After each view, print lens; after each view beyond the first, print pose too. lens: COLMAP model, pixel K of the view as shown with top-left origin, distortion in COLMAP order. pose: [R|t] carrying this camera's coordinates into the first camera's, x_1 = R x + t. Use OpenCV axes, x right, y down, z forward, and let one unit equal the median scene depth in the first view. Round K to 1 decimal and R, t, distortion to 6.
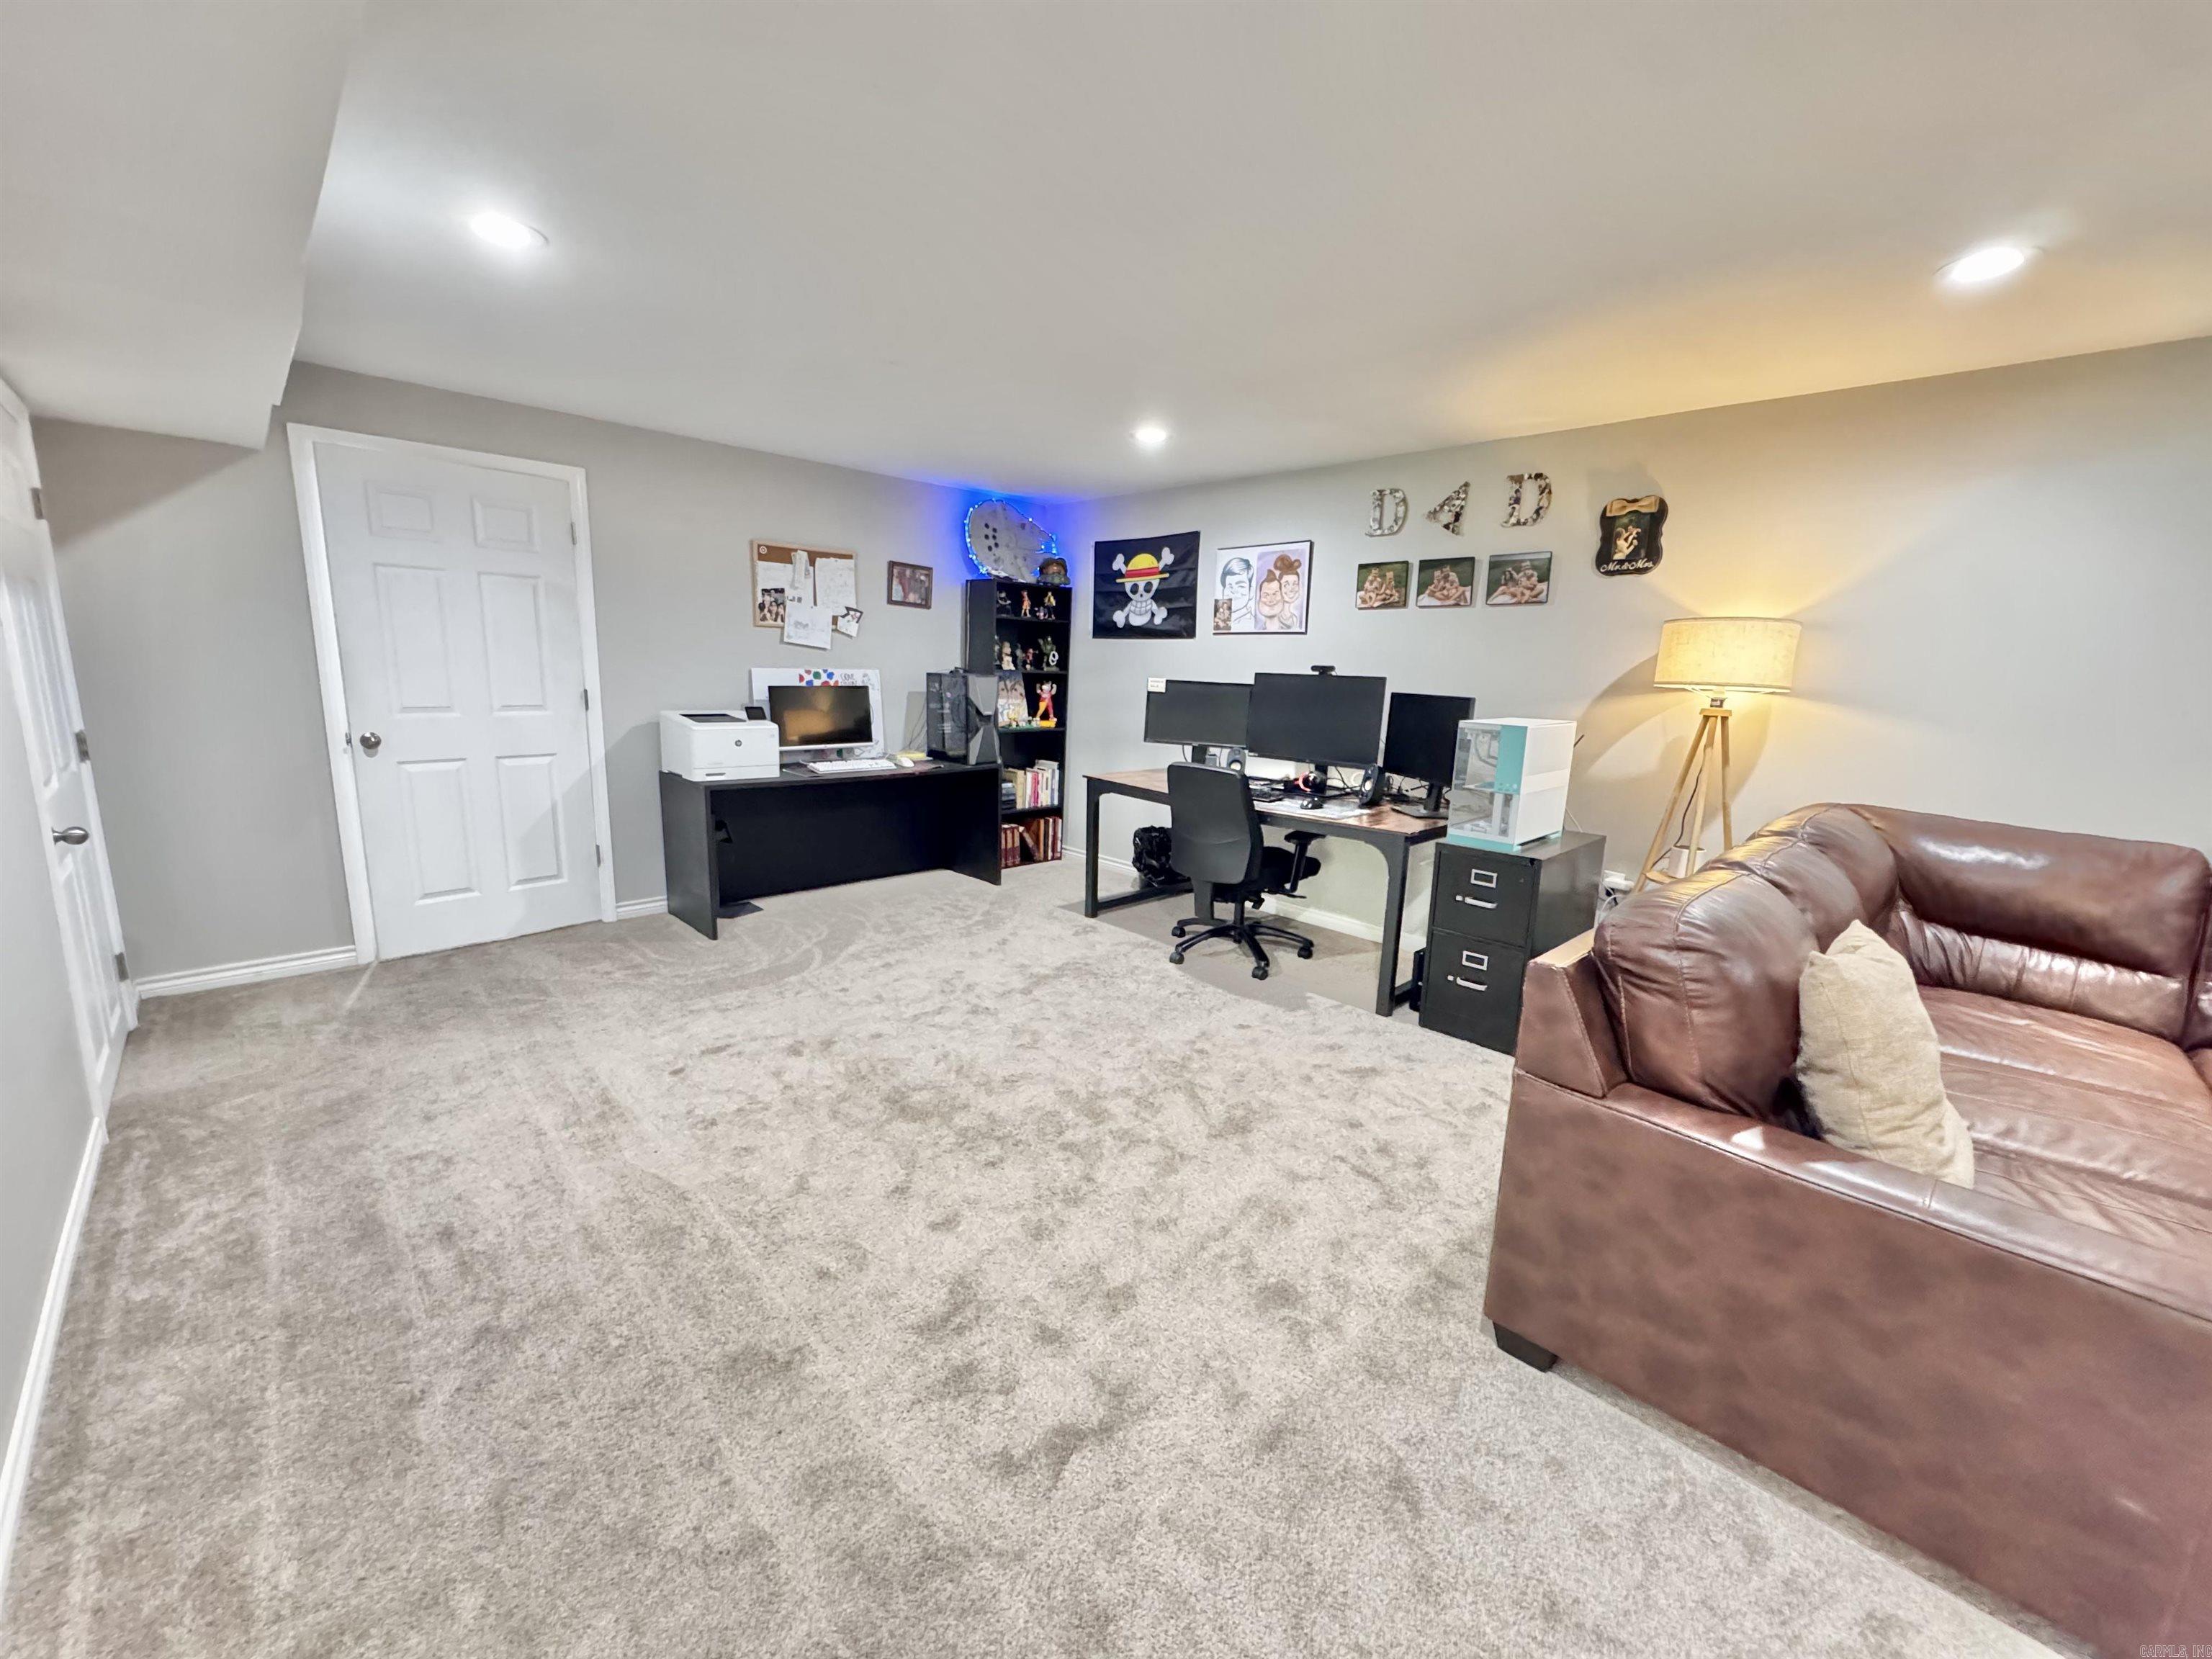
lens RADIAL K [[890.1, 0, 1106.0], [0, 890.1, 829.5], [0, 0, 1]] dist [-0.003181, 0.000232]
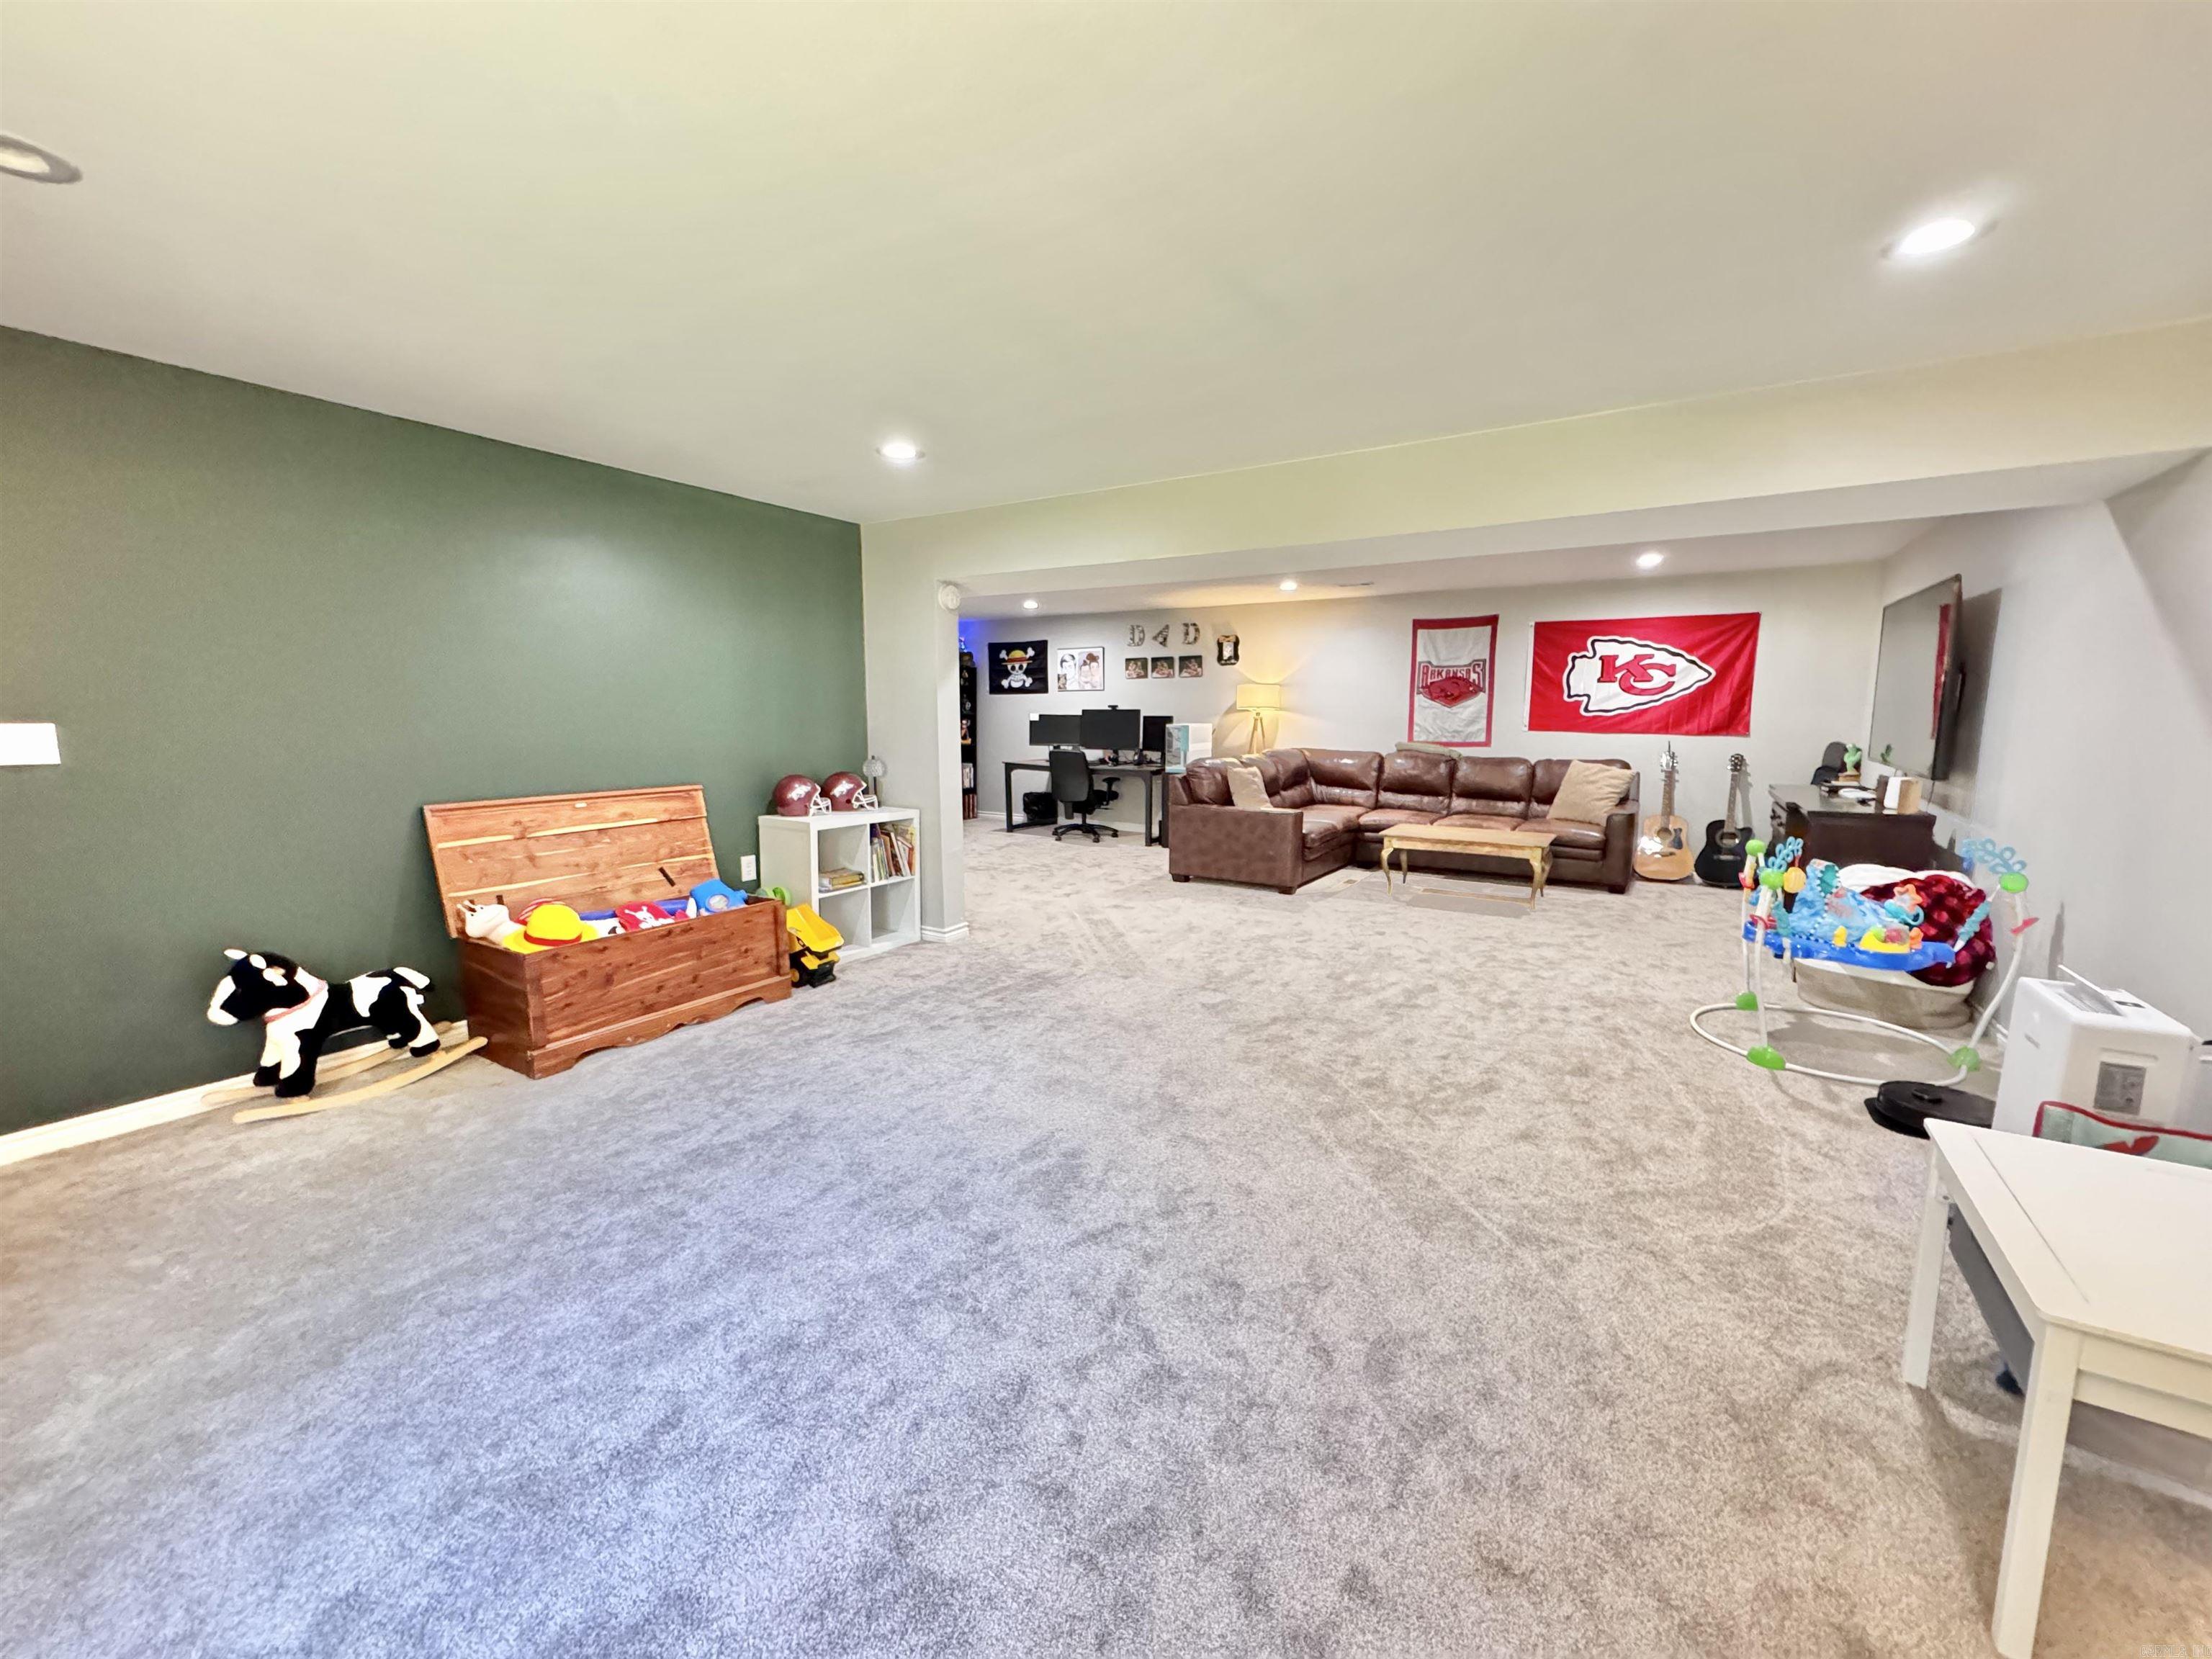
lens RADIAL K [[879.6, 0, 1106.0], [0, 879.6, 829.5], [0, 0, 1]] dist [-0.004209, 0.000185]
pose [[0.972004, -0.064141, 0.226040, -0.277995], [0.073952, 0.996640, -0.035201, 0.193182], [-0.223023, 0.050931, 0.973482, -1.073062]]
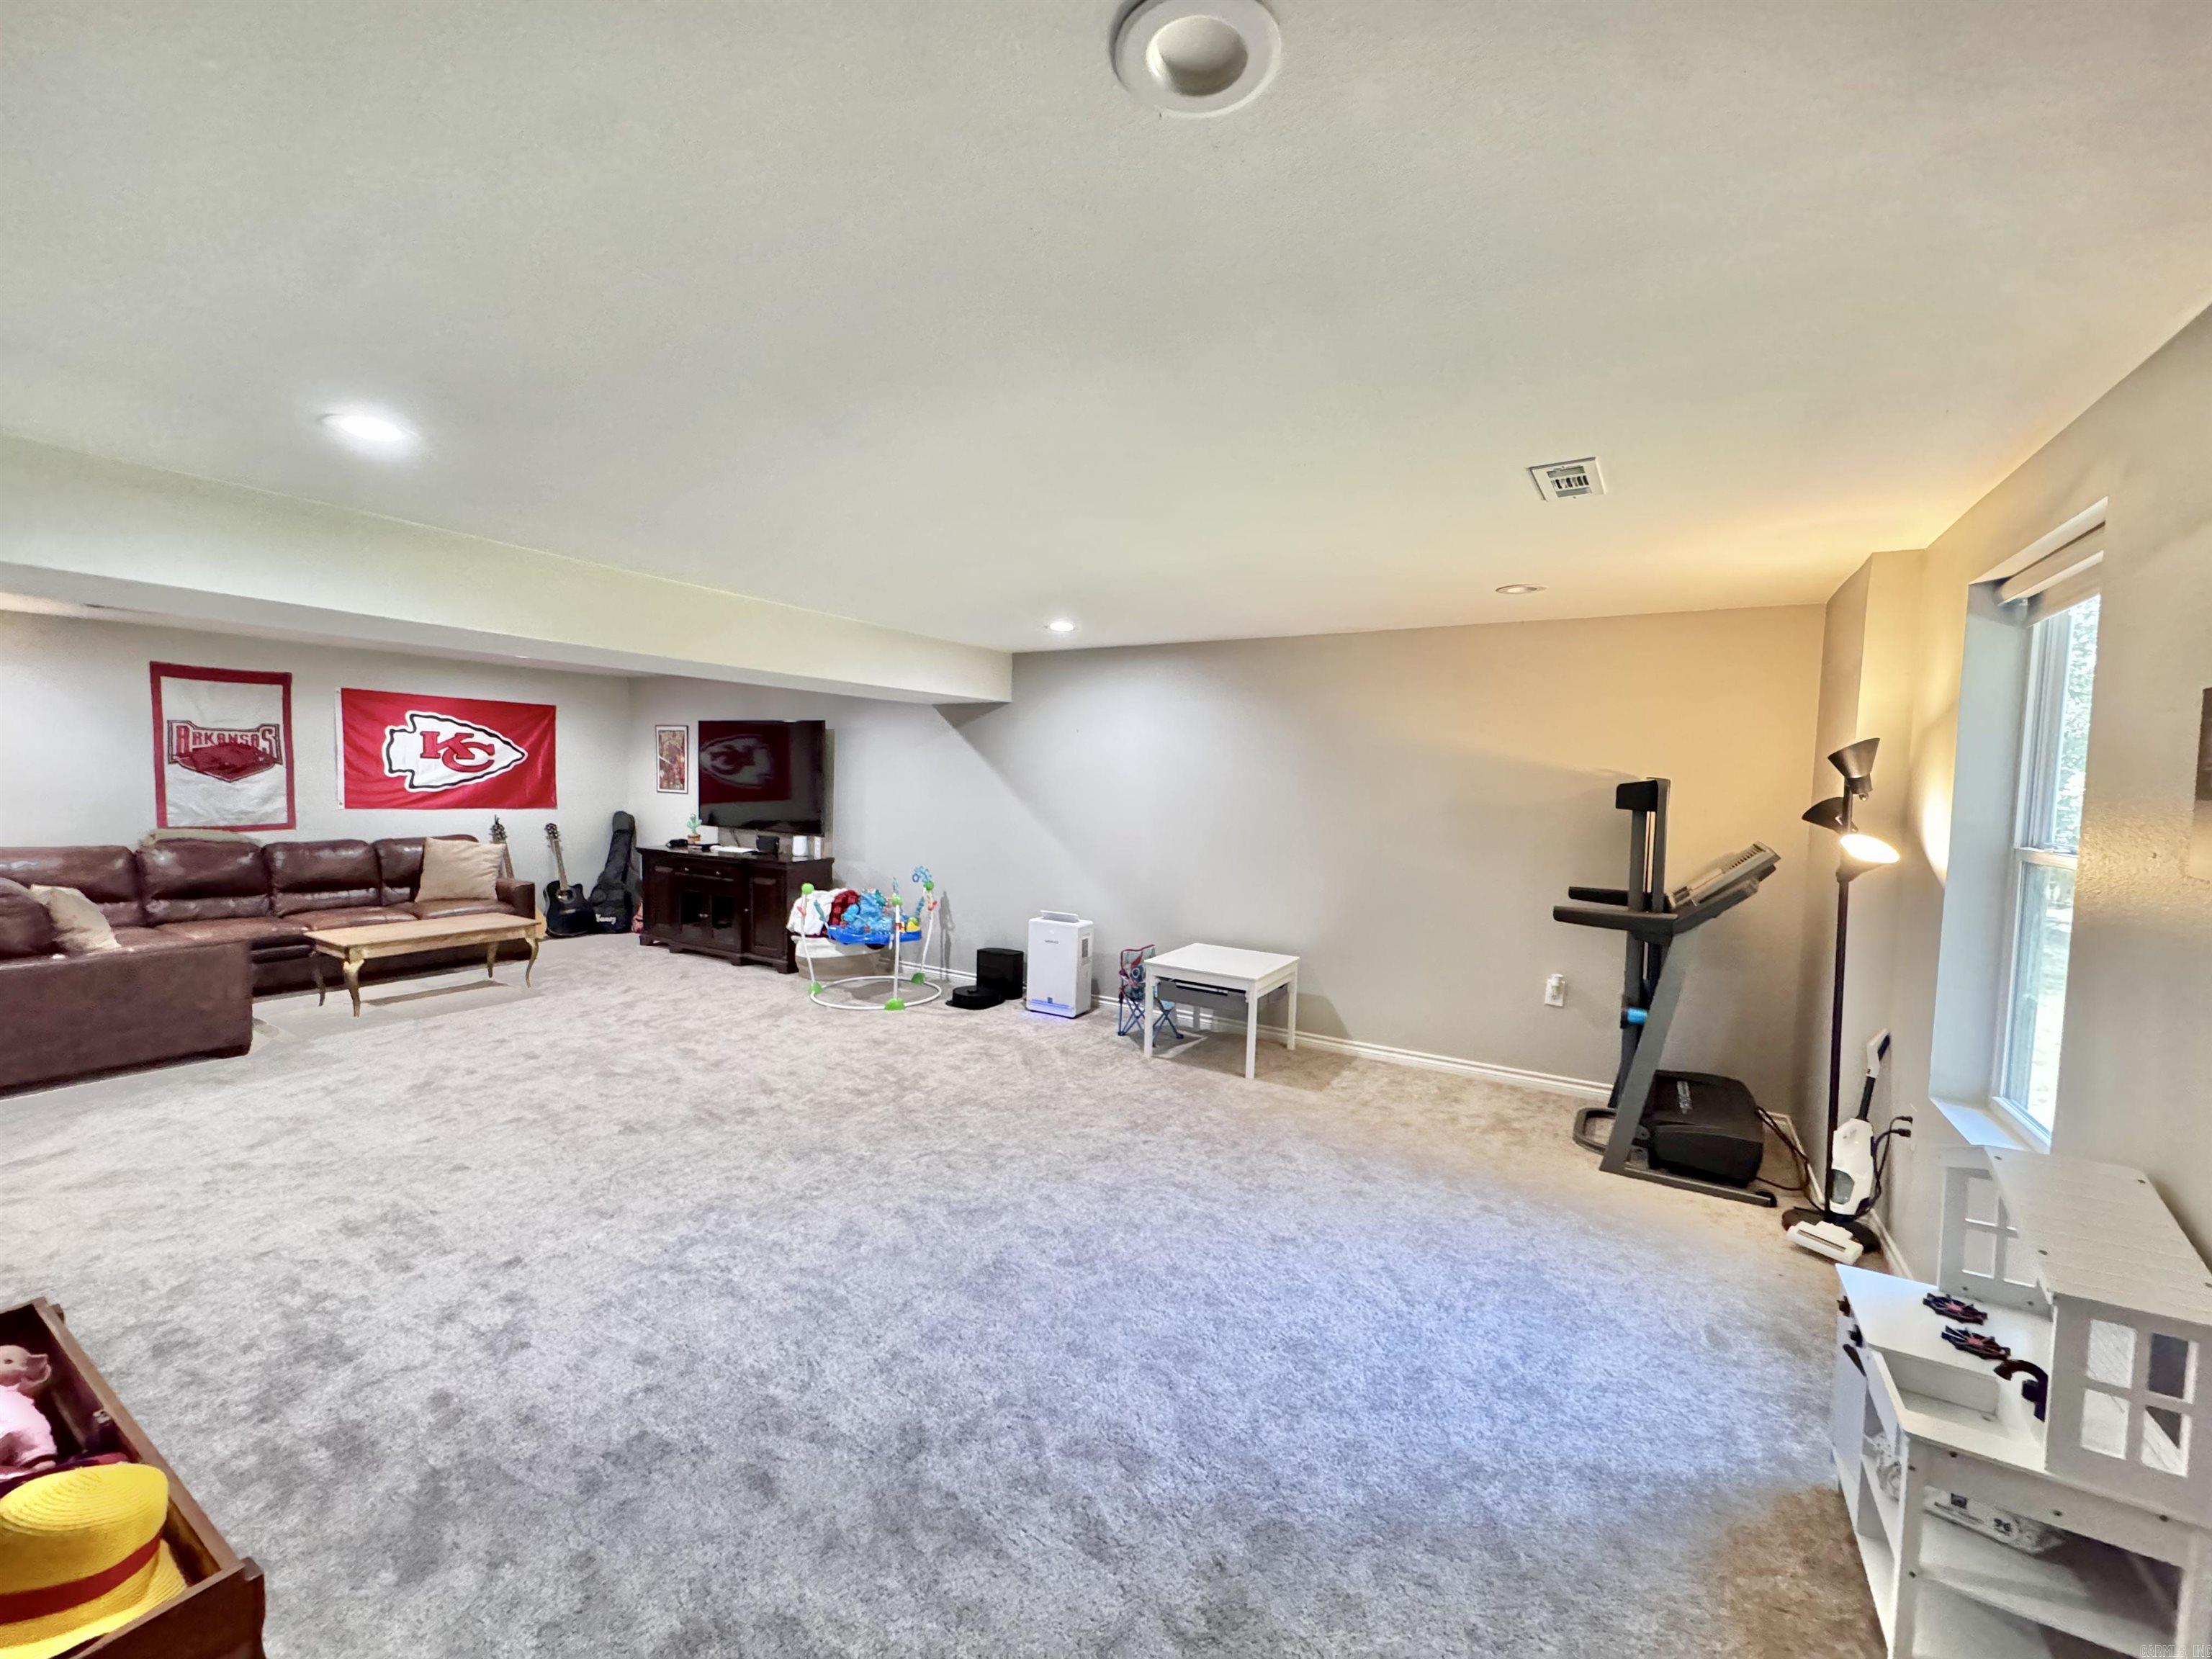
lens RADIAL K [[879.6, 0, 1106.0], [0, 879.6, 829.5], [0, 0, 1]] dist [-0.004209, 0.000185]
pose [[-0.240426, -0.097159, 0.965793, -0.864921], [0.143453, 0.980495, 0.134350, 0.022208], [-0.960009, 0.170847, -0.221798, -0.520904]]
